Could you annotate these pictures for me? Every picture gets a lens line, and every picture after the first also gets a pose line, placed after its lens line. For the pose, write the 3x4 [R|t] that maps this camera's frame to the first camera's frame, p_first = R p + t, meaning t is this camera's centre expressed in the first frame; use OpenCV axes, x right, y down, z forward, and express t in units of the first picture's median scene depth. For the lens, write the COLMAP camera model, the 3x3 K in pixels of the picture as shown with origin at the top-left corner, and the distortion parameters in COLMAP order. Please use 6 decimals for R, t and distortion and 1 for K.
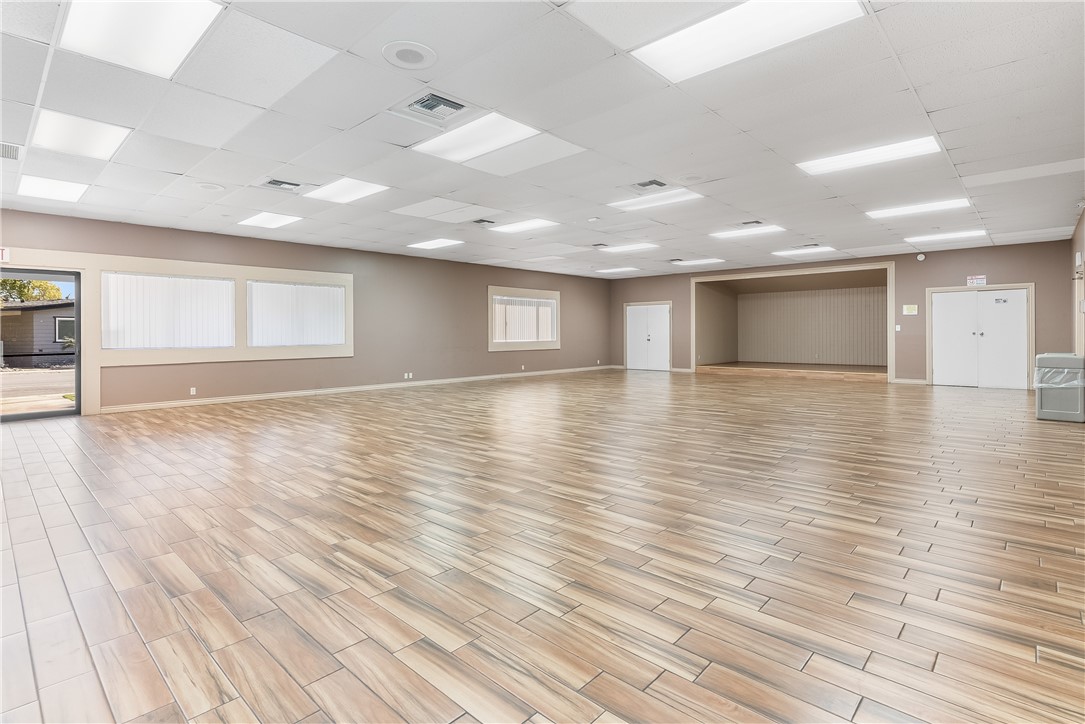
lens RADIAL K [[528.6, 0, 542.6], [0, 528.6, 344.4], [0, 0, 1]] dist [0.001232, 0.000096]
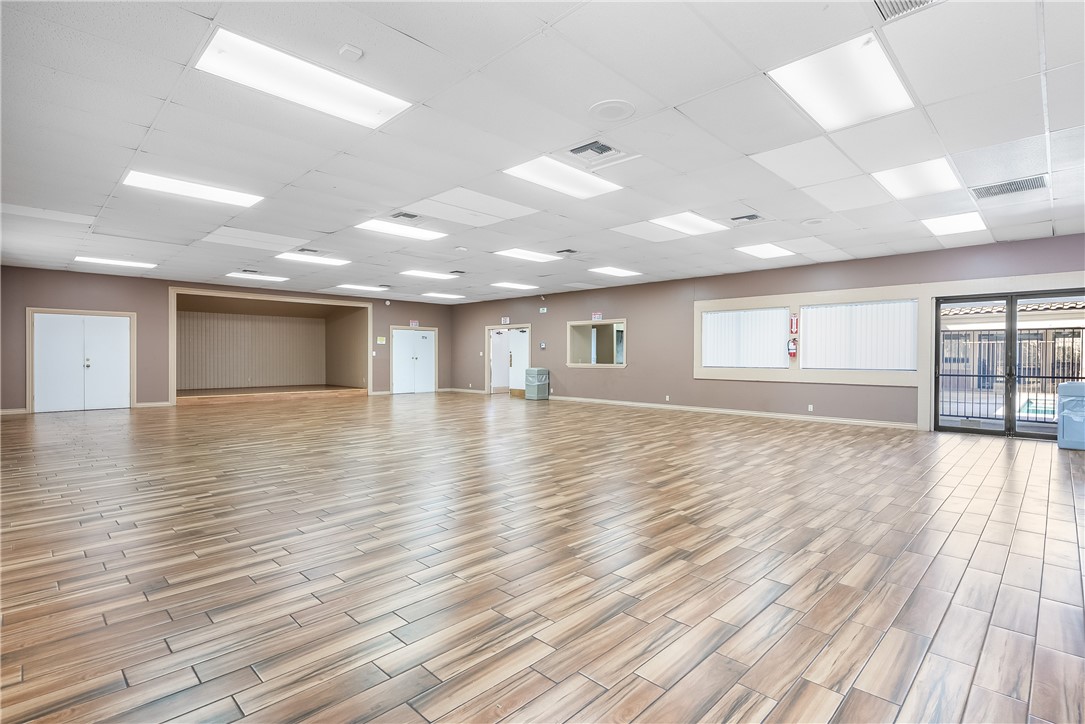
lens RADIAL K [[520.2, 0, 542.5], [0, 520.2, 362.0], [0, 0, 1]] dist [-0.002495, -0.000230]
pose [[0.016896, -0.005876, 0.999840, -0.644544], [0.016383, 0.999850, 0.005599, -0.010748], [-0.999723, 0.016286, 0.016990, 0.571022]]
